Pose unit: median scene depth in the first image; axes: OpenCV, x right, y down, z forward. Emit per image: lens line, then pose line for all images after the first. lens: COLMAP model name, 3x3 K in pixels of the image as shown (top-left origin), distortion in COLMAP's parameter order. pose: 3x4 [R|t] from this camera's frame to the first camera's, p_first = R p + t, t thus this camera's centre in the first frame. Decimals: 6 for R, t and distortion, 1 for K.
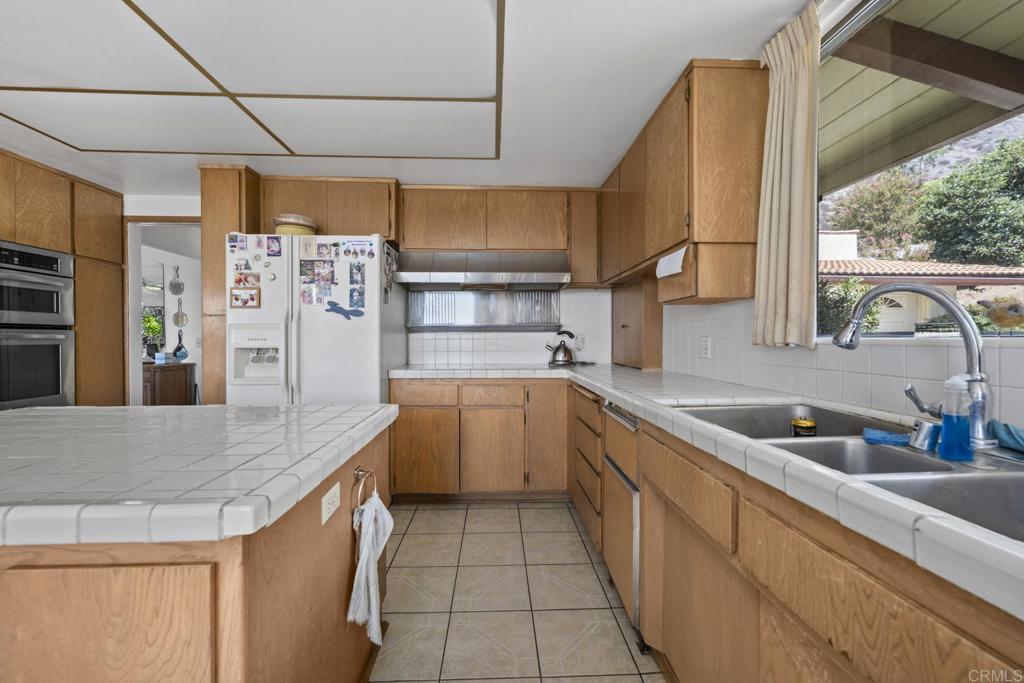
lens RADIAL K [[404.8, 0, 509.4], [0, 404.8, 345.8], [0, 0, 1]] dist [-0.001115, -0.000094]
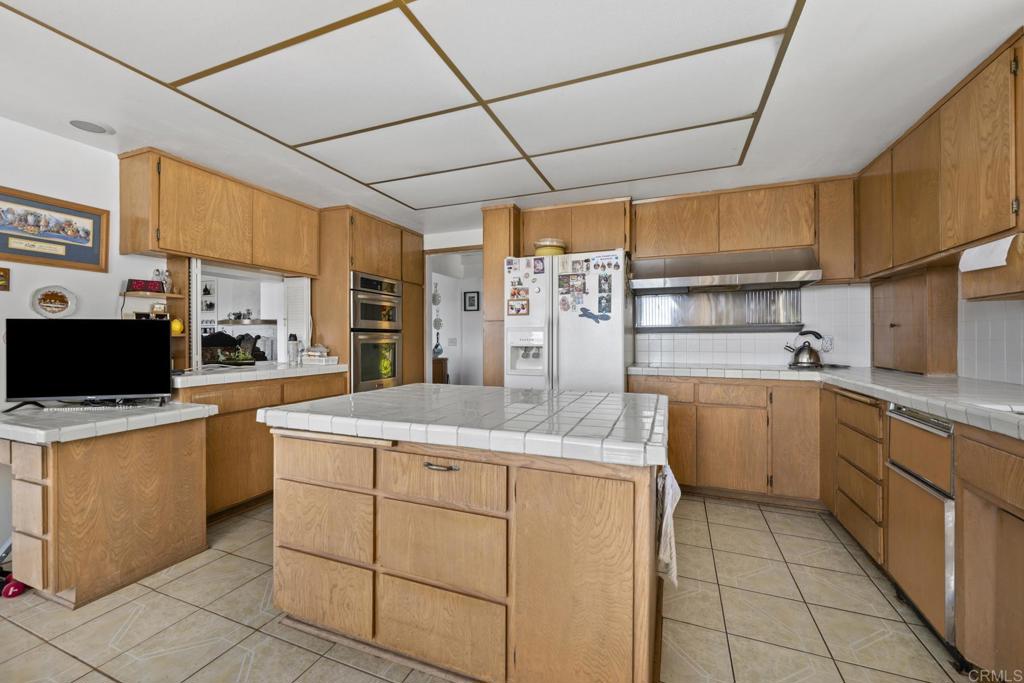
lens RADIAL K [[406.3, 0, 509.0], [0, 406.3, 339.9], [0, 0, 1]] dist [-0.001108, 0.000042]
pose [[0.912705, 0.001715, -0.408615, -0.140222], [-0.007664, 0.999887, -0.012921, 0.001719], [0.408546, 0.014924, 0.912616, -0.175092]]
